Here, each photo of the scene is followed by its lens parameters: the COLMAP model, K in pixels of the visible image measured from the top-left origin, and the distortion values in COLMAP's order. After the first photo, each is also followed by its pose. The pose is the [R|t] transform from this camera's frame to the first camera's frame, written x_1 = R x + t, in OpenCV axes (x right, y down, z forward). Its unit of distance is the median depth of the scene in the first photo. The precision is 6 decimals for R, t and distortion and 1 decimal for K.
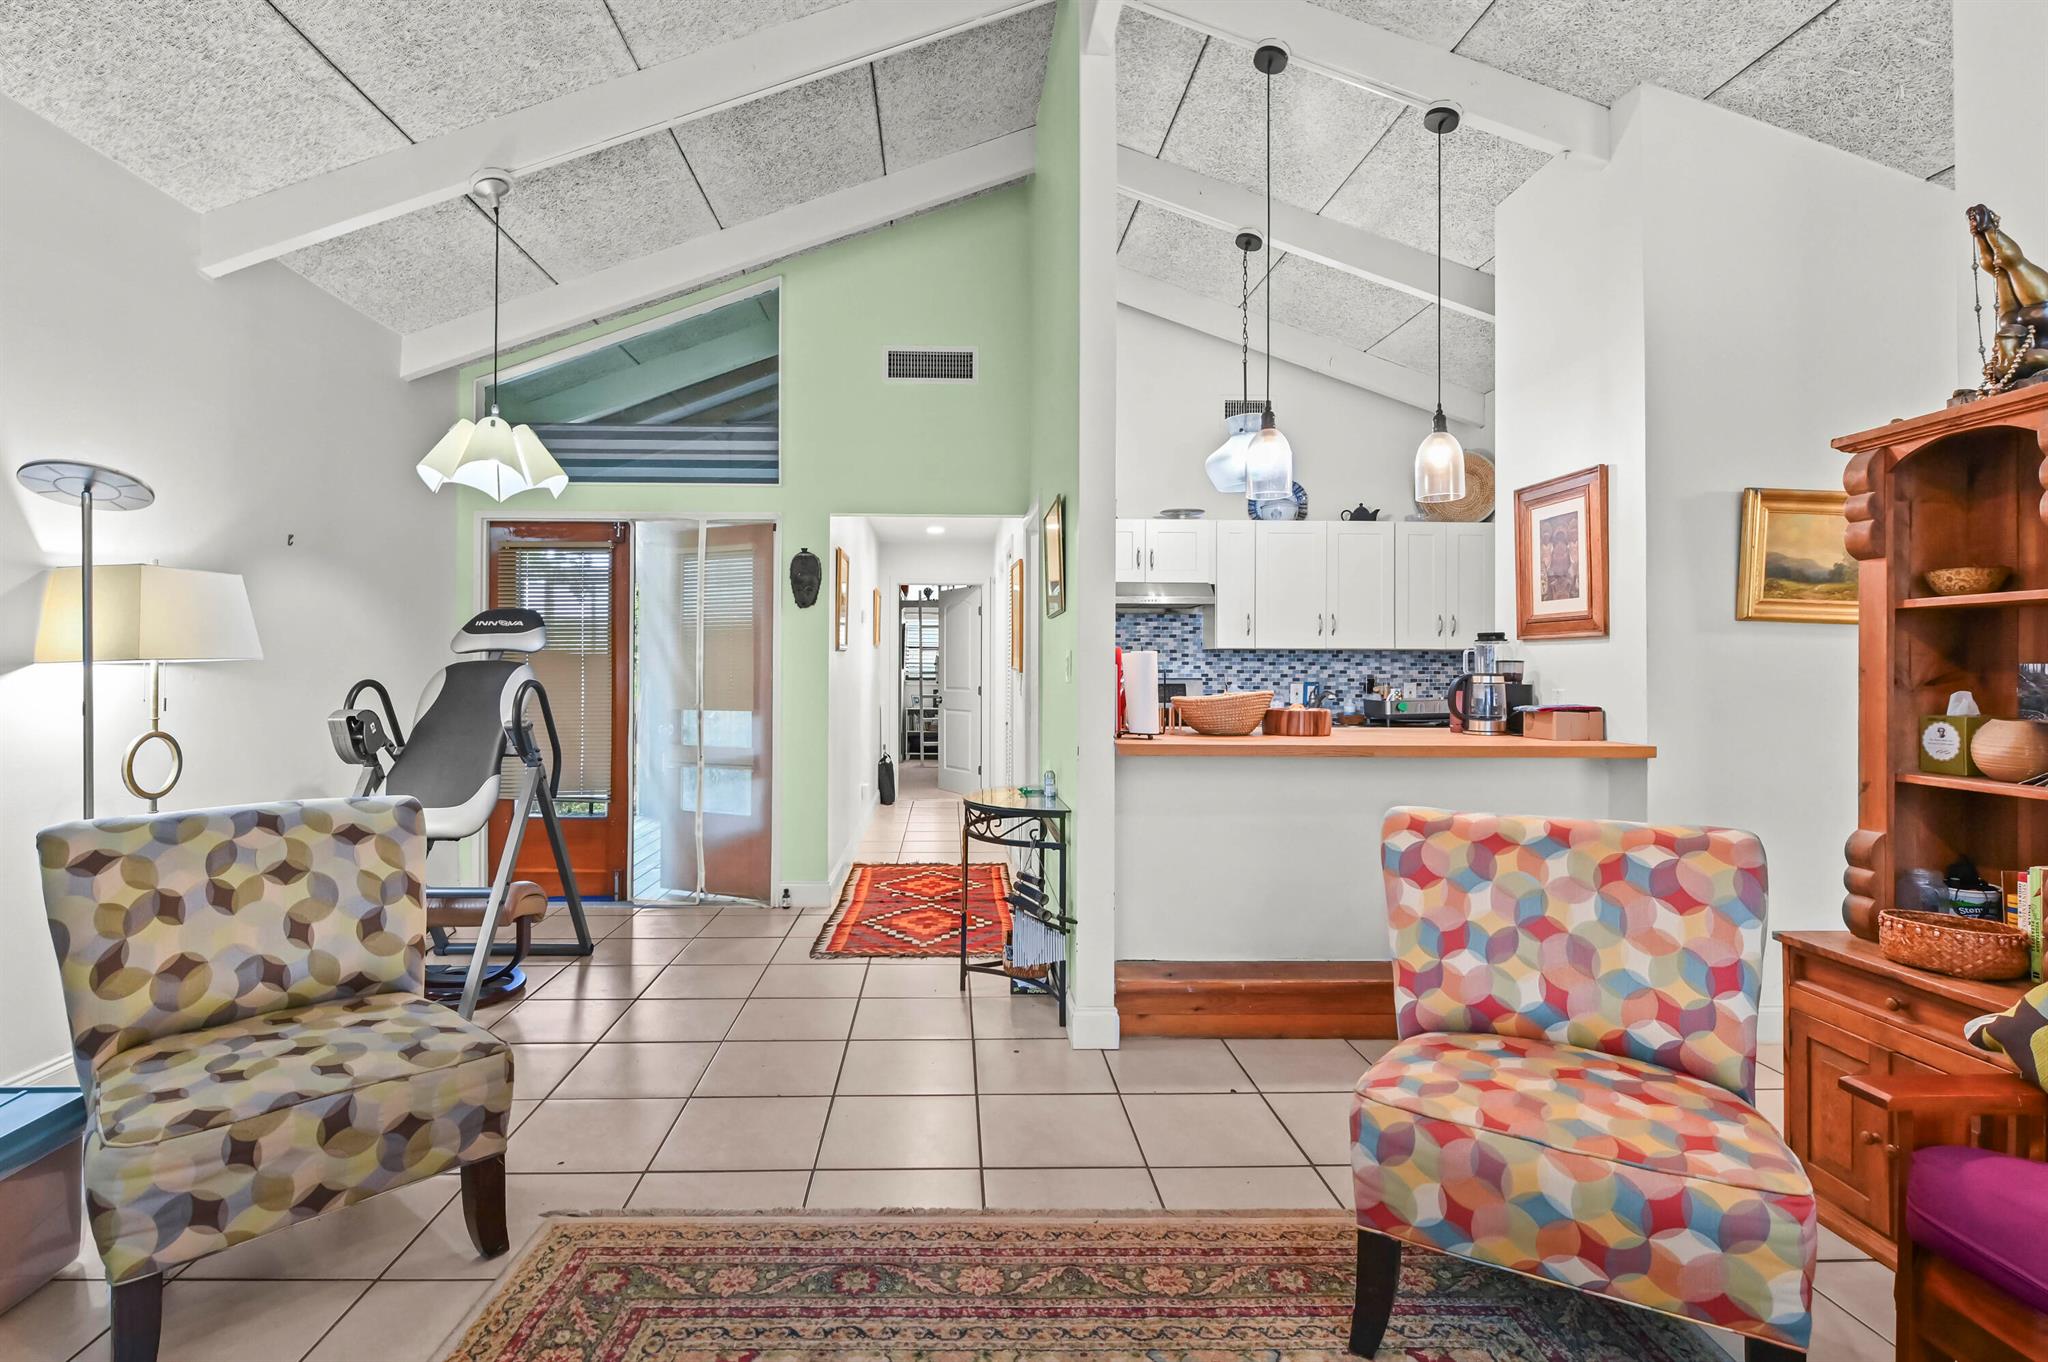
lens RADIAL K [[969.8, 0, 967.0], [0, 969.8, 662.3], [0, 0, 1]] dist [-0.008369, 0.000313]
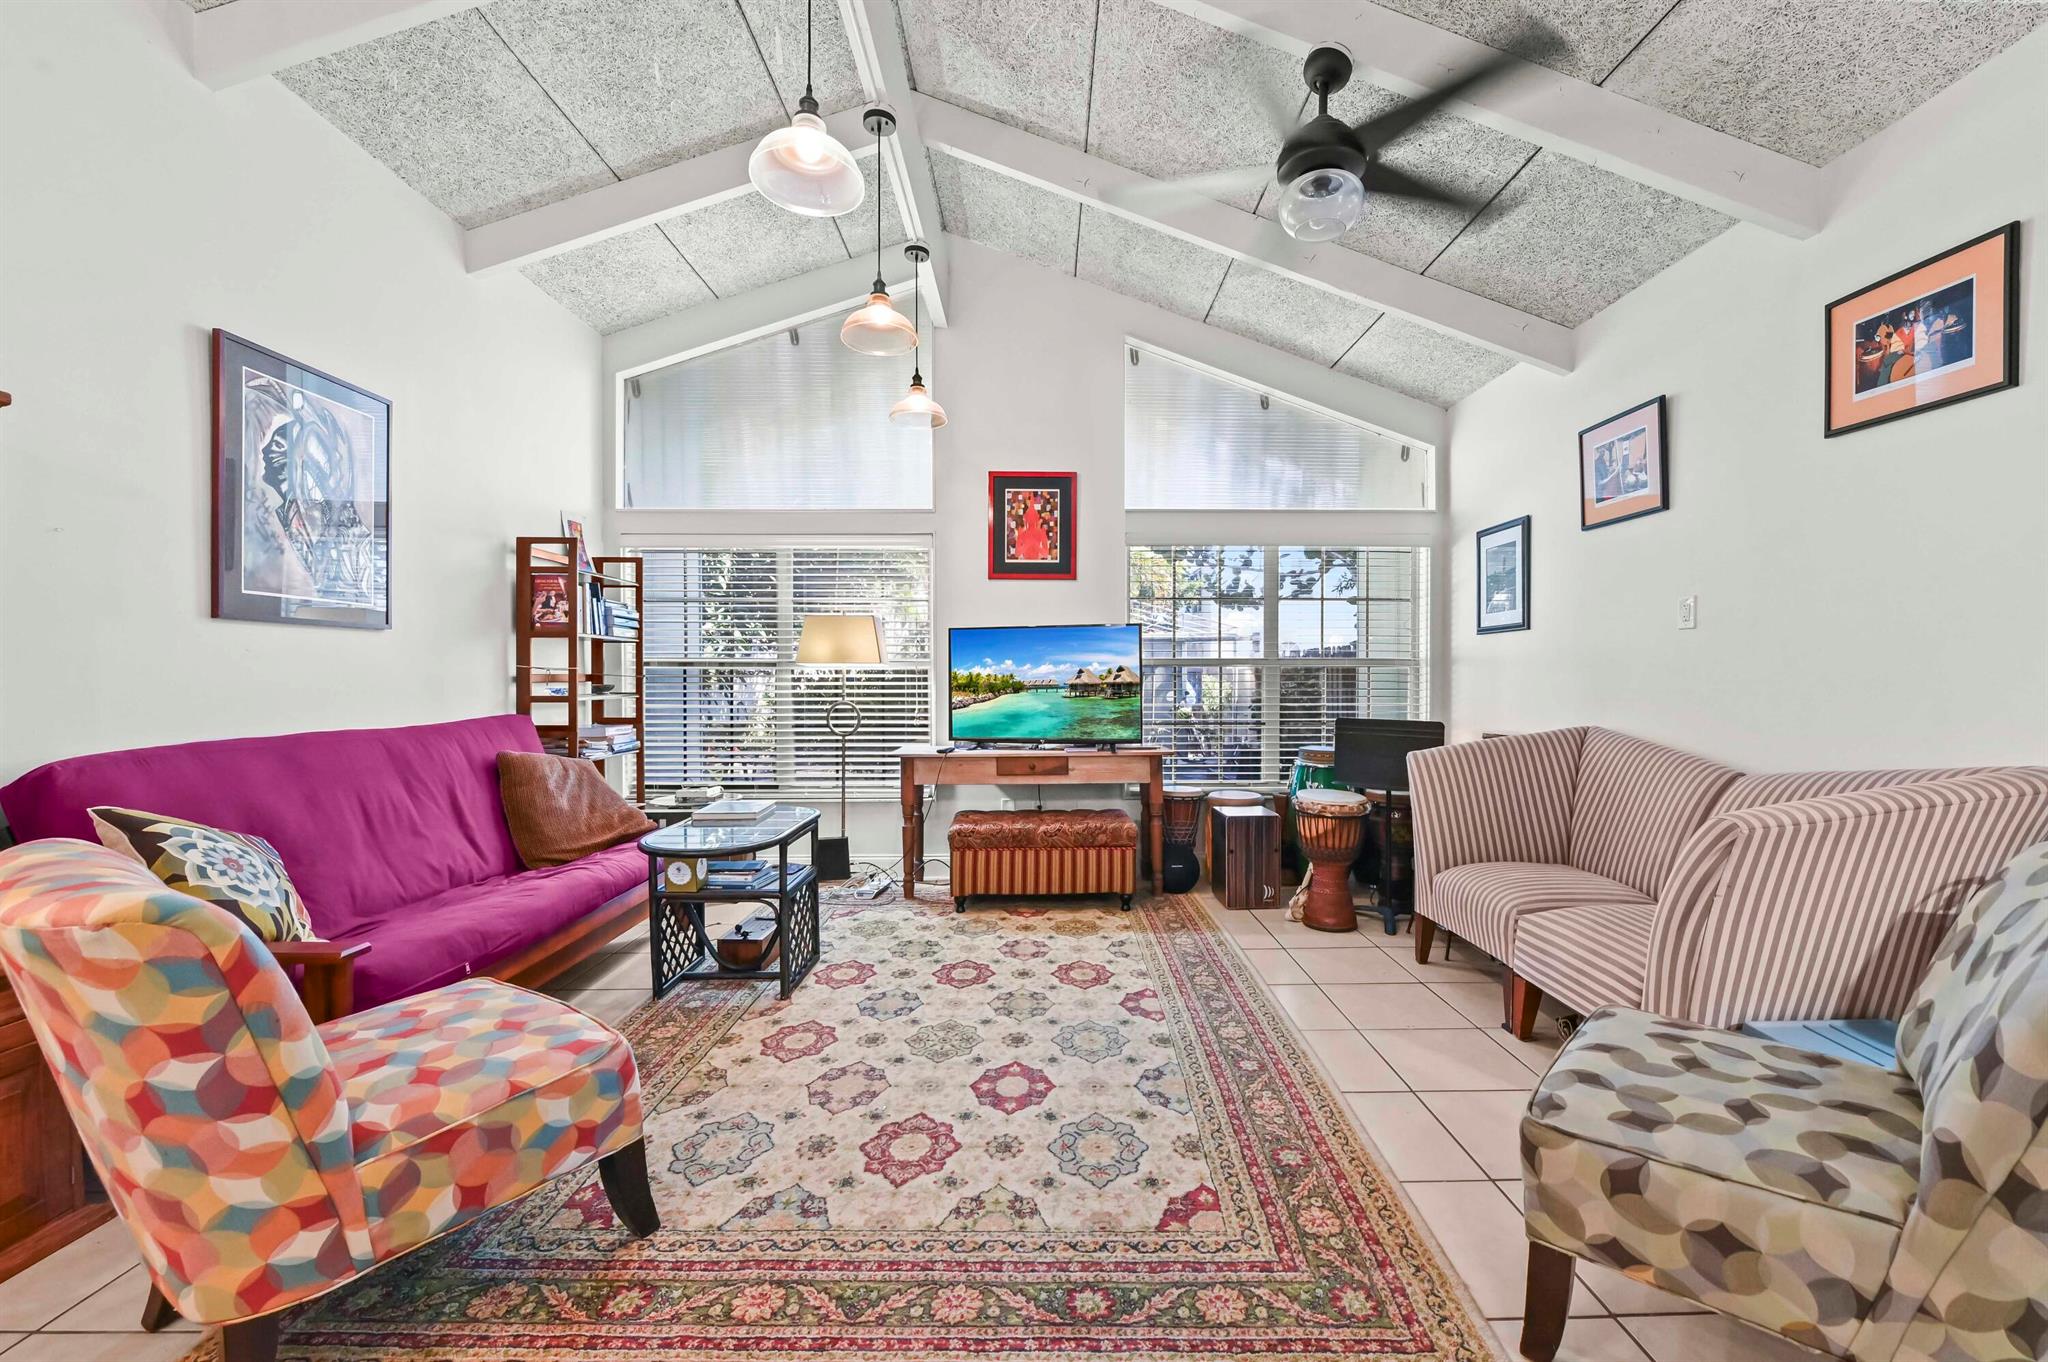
lens RADIAL K [[827.1, 0, 1051.8], [0, 827.1, 685.9], [0, 0, 1]] dist [-0.007871, -0.000783]
pose [[-0.999985, -0.001855, 0.005146, -0.044237], [-0.001828, 0.999984, 0.005315, 0.020096], [-0.005156, 0.005306, -0.999973, 0.978297]]
